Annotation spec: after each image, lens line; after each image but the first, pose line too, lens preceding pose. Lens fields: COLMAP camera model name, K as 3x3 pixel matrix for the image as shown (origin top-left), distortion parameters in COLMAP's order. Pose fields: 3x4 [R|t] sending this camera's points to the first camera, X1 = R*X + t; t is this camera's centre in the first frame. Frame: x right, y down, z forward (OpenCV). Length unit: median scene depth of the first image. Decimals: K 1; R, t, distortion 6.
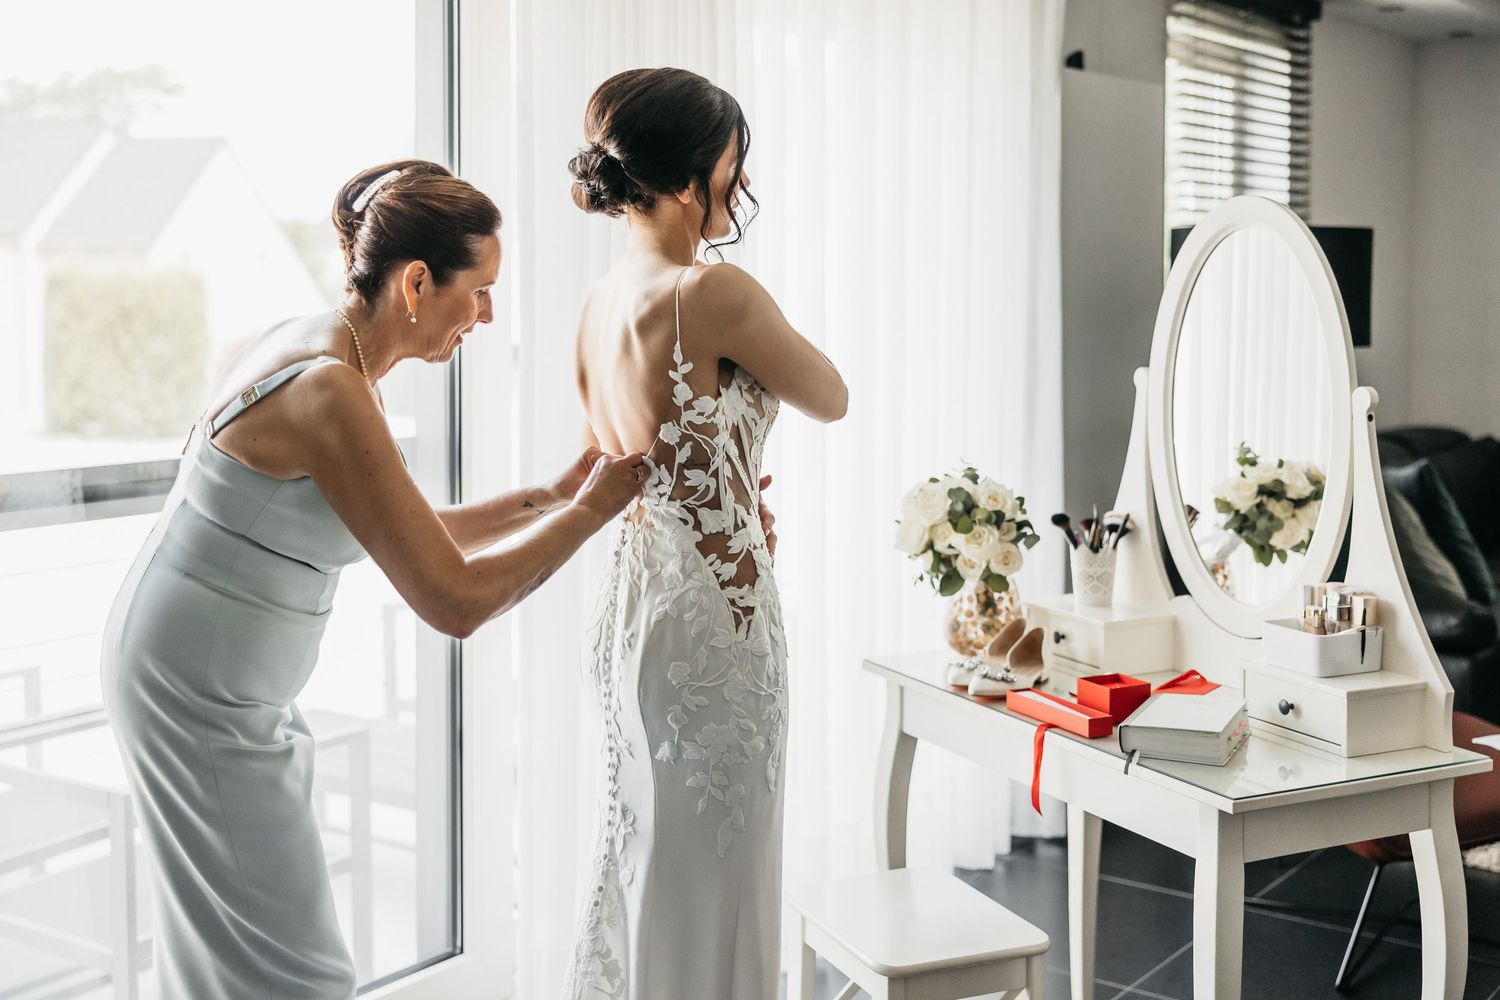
lens RADIAL K [[1902.8, 0, 747.3], [0, 1902.8, 292.9], [0, 0, 1]] dist [0.005797, 0.000000]
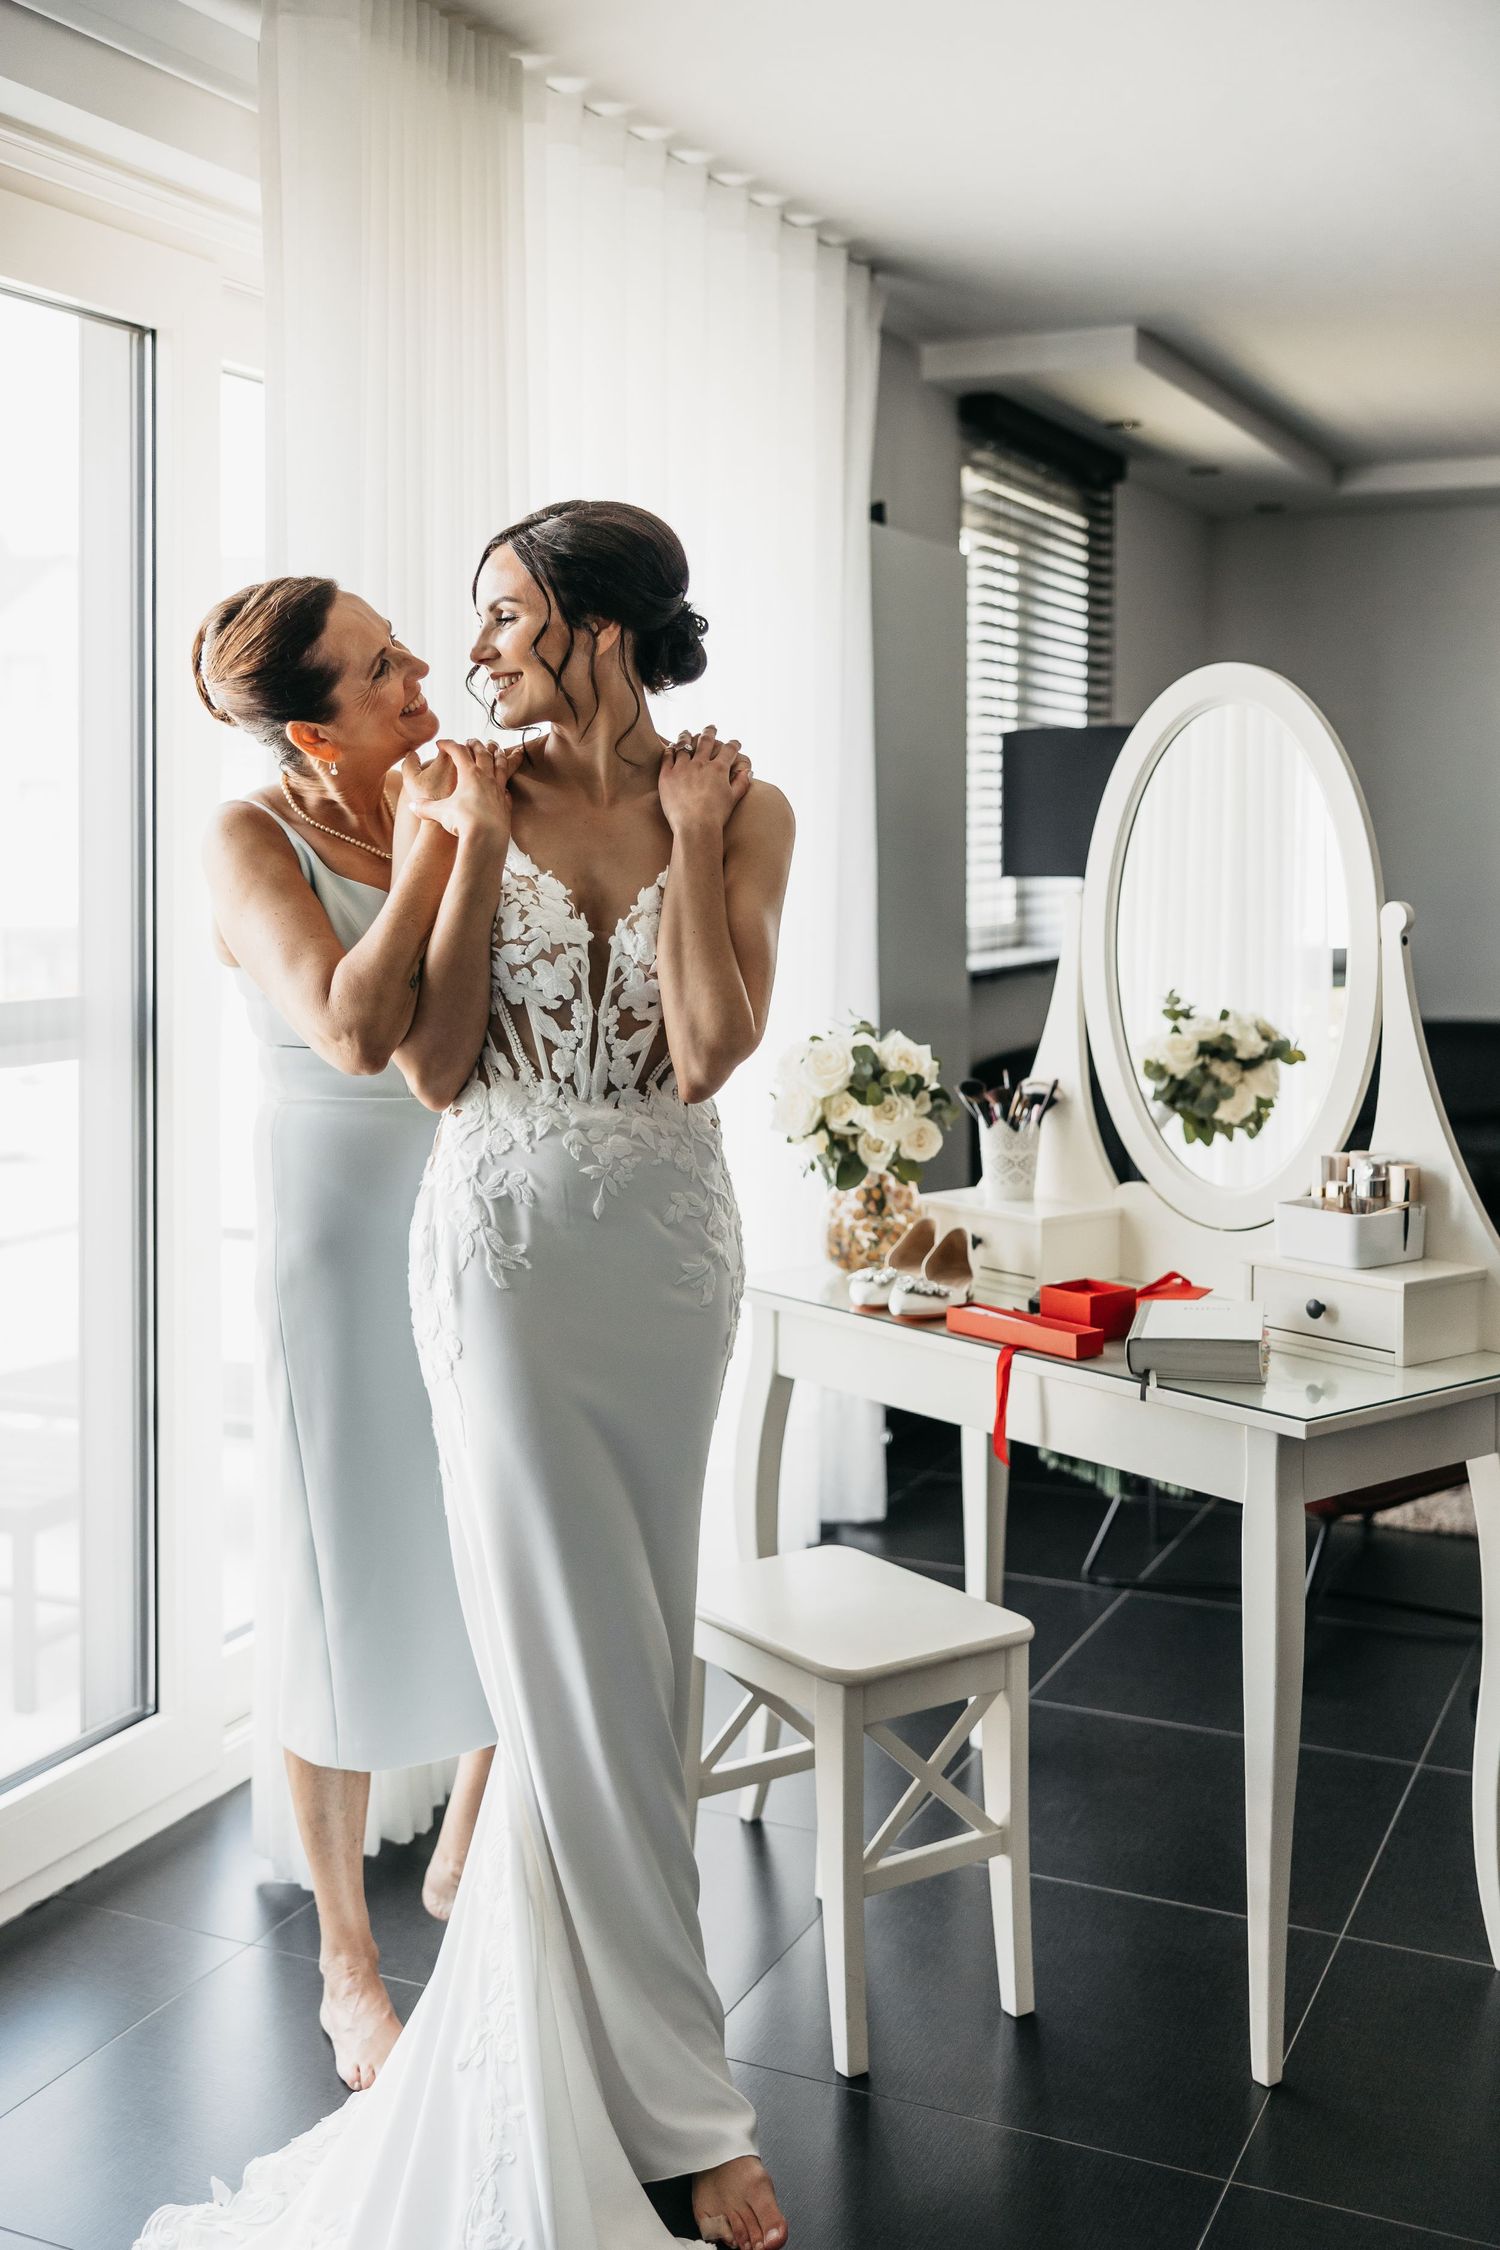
lens RADIAL K [[2475.4, 0, 703.7], [0, 2475.4, 930.4], [0, 0, 1]] dist [0.005432, 0.000000]
pose [[0.980022, -0.009255, 0.198673, -0.143311], [0.004644, 0.999709, 0.023660, 0.033007], [-0.198834, -0.022264, 0.979780, 0.053494]]
